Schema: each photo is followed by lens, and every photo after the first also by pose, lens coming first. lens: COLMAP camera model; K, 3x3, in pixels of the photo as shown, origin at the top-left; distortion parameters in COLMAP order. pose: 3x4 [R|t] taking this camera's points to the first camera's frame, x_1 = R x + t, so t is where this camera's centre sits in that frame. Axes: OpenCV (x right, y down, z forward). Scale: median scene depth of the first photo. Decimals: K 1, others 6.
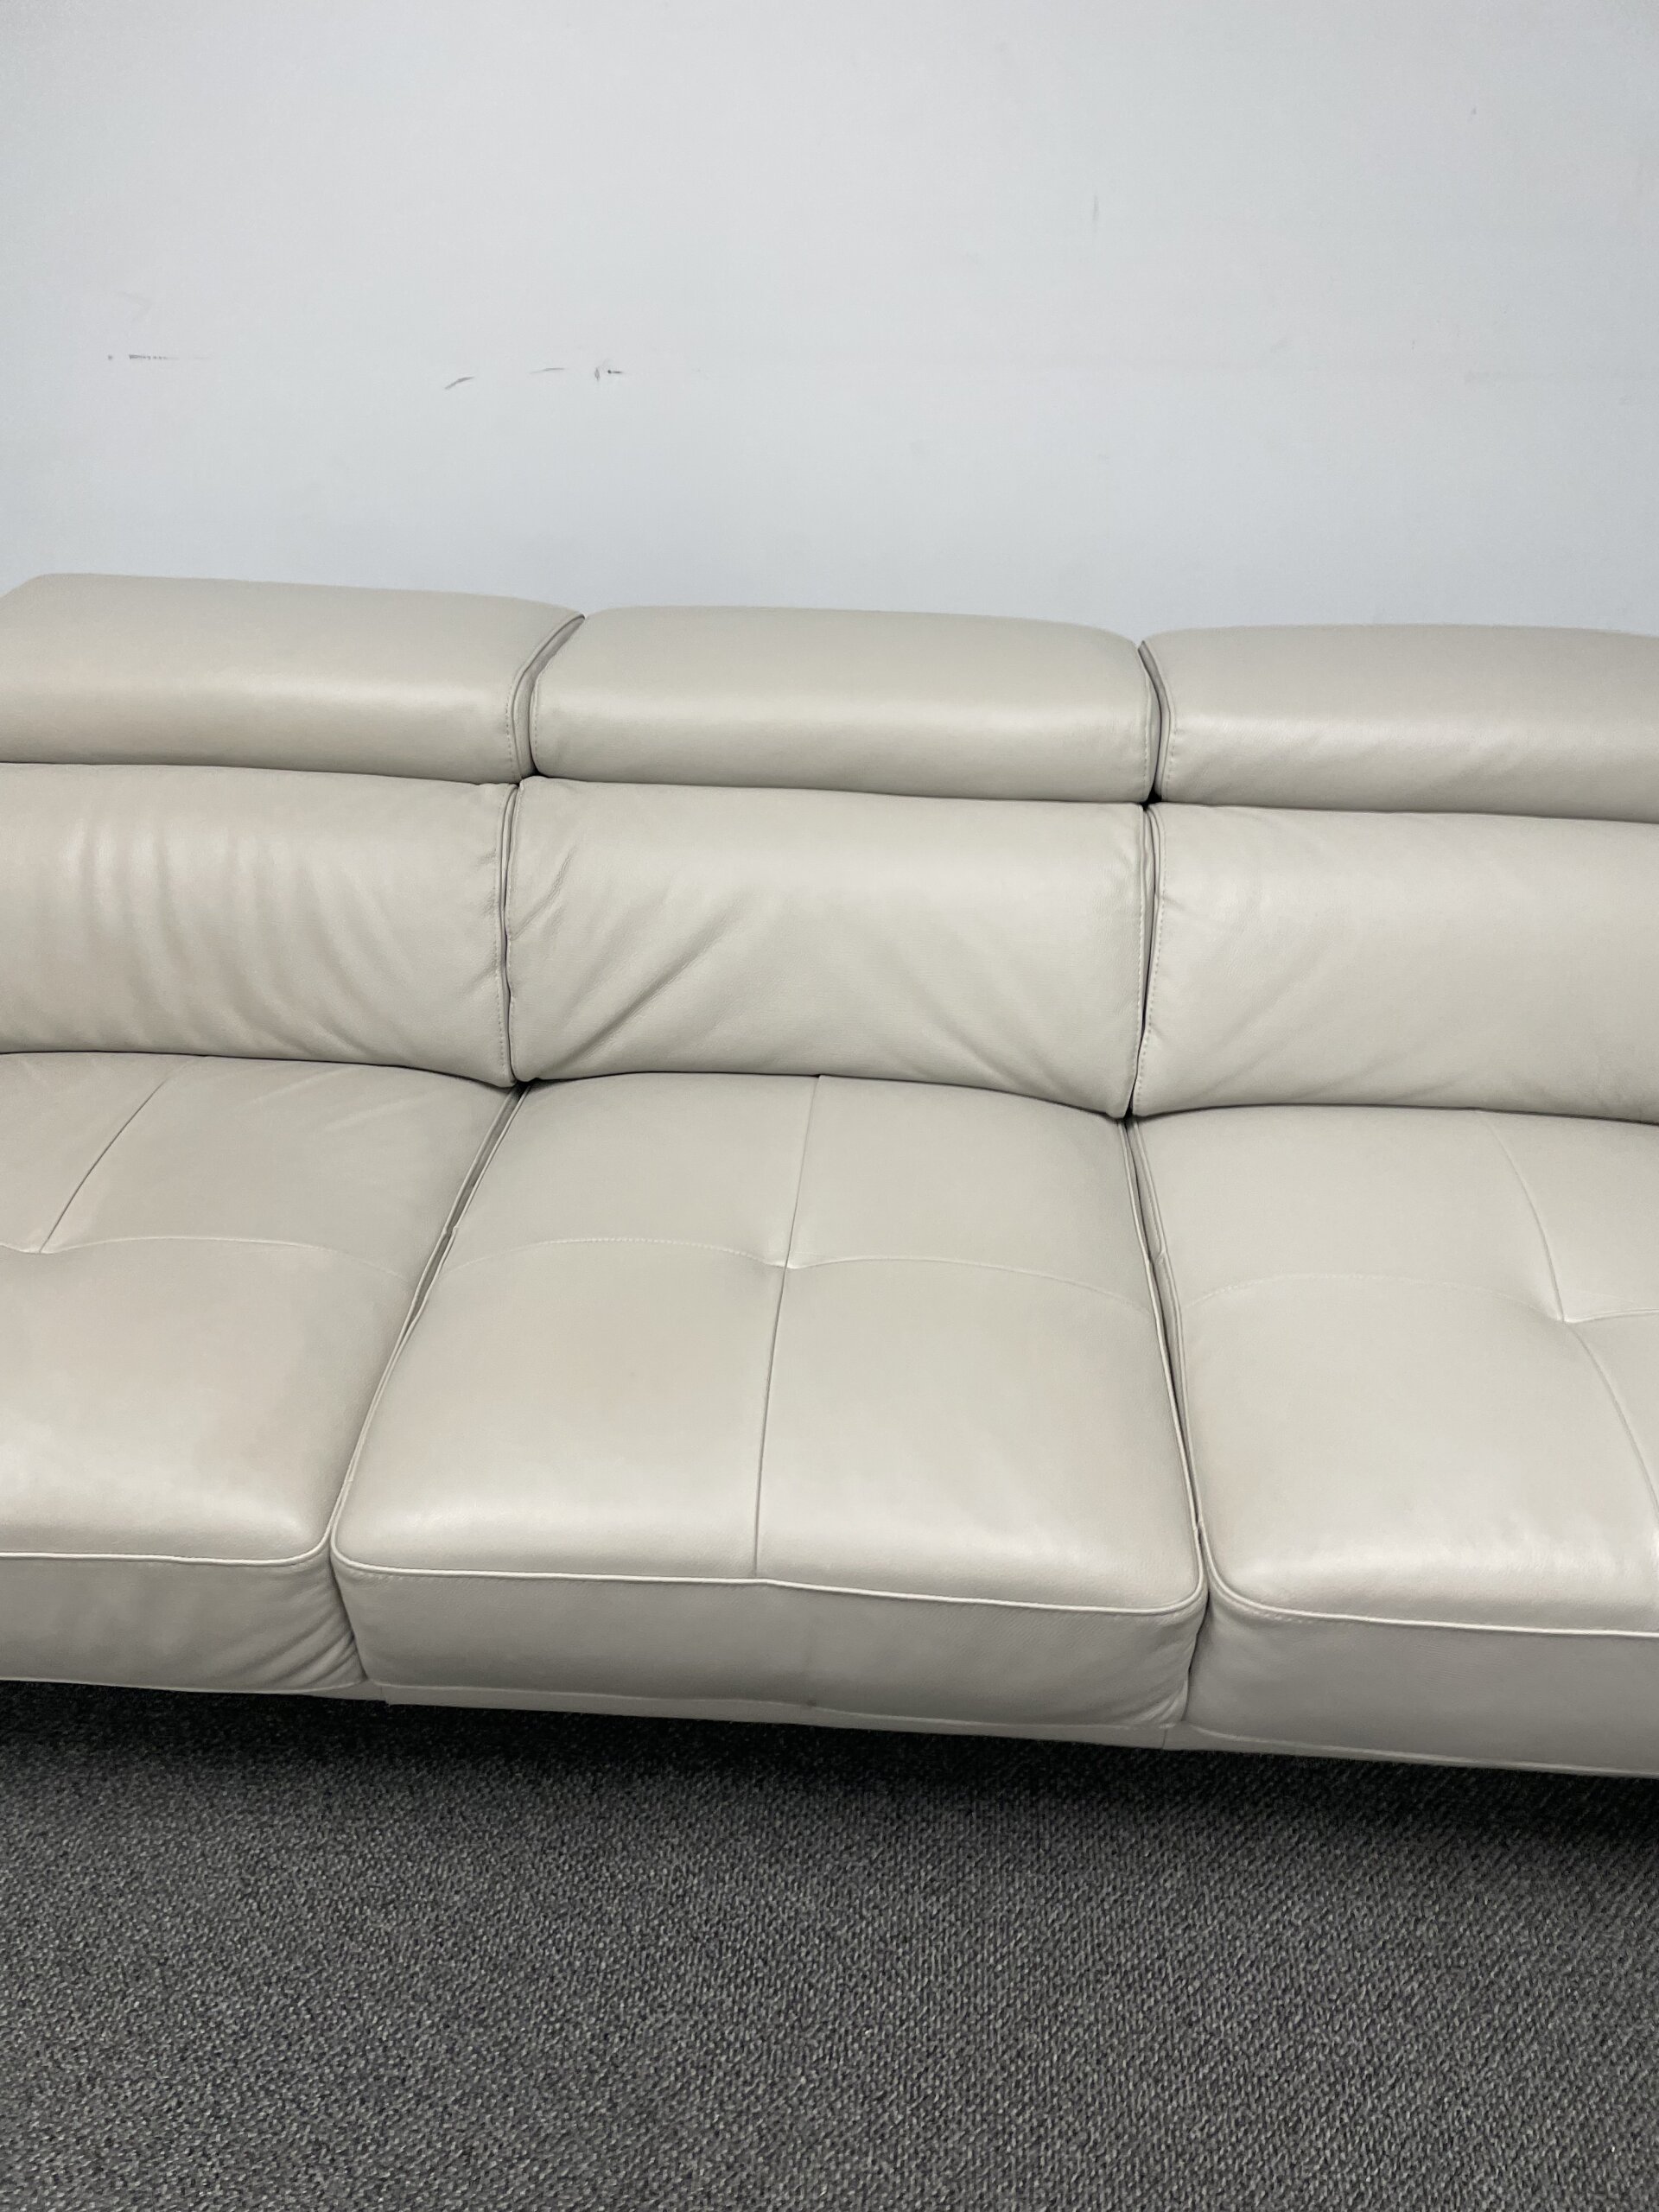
lens RADIAL K [[1659.9, 0, 829.5], [0, 1659.9, 1106.0], [0, 0, 1]] dist [0.085108, -0.108513]
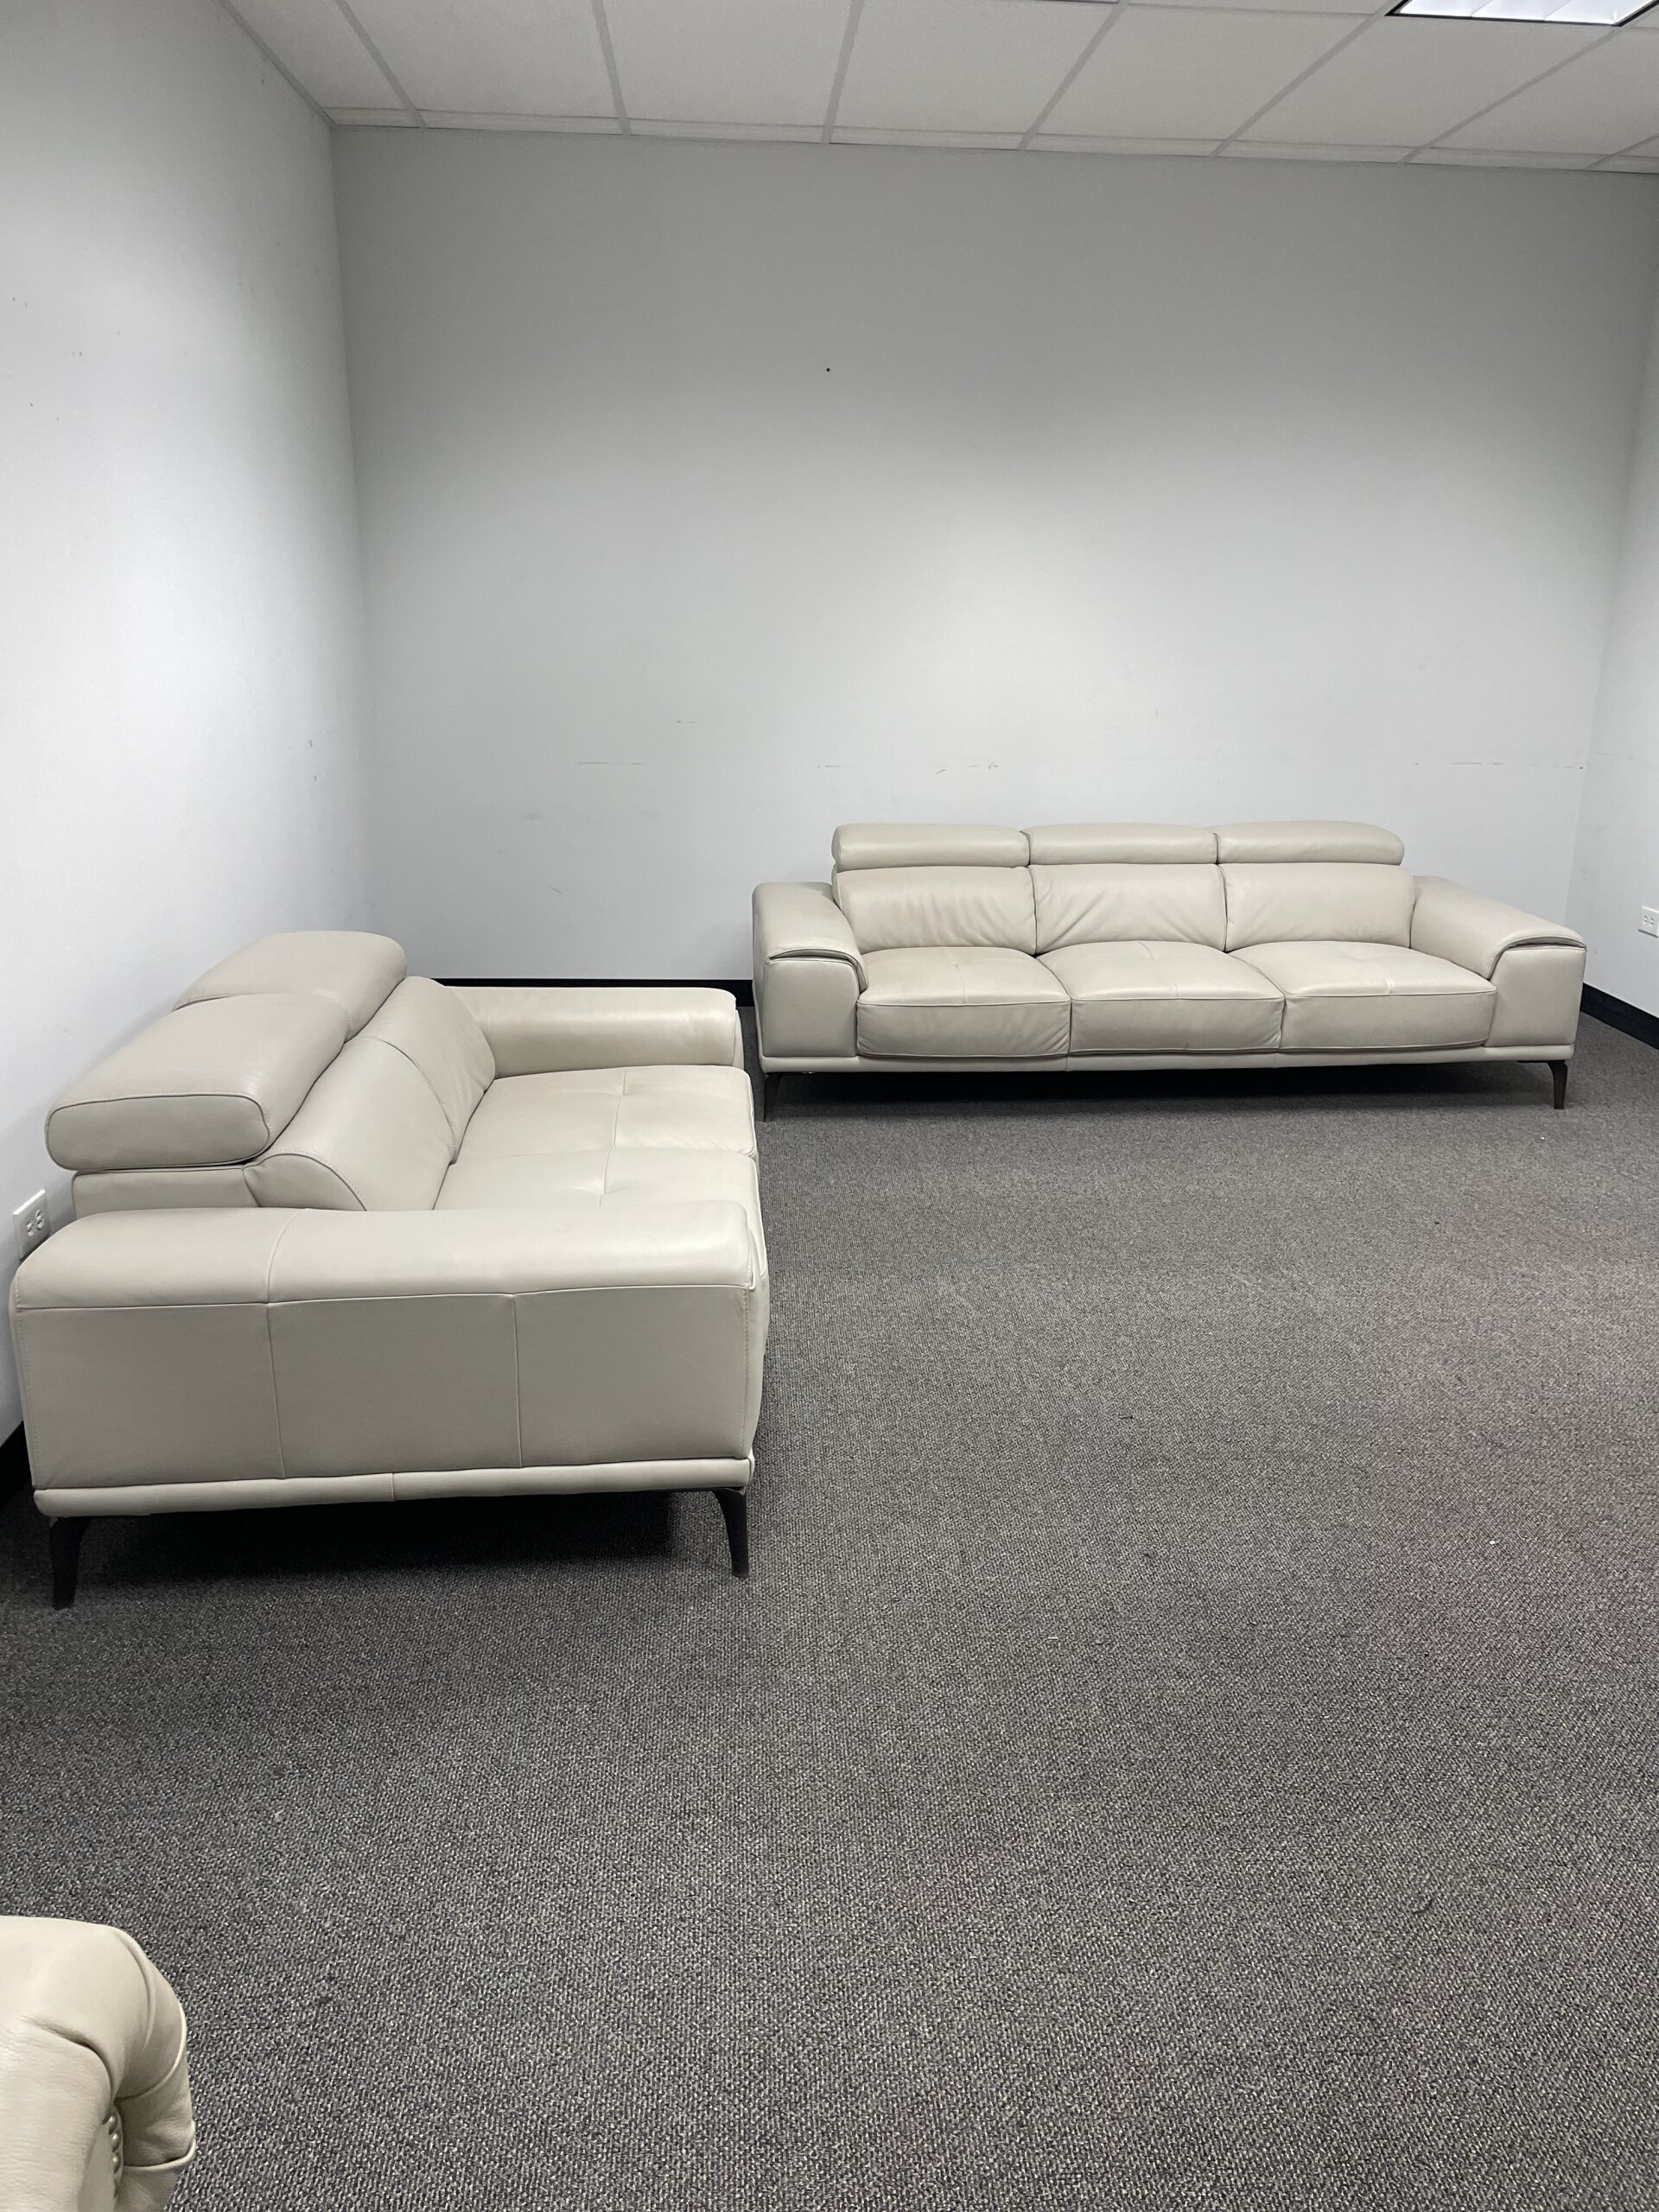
lens RADIAL K [[1659.9, 0, 829.5], [0, 1659.9, 1106.0], [0, 0, 1]] dist [0.085108, -0.108513]
pose [[0.991113, -0.042777, 0.125956, -1.152872], [0.077733, 0.954639, -0.287440, 1.337224], [-0.107947, 0.294676, 0.949481, -2.204421]]
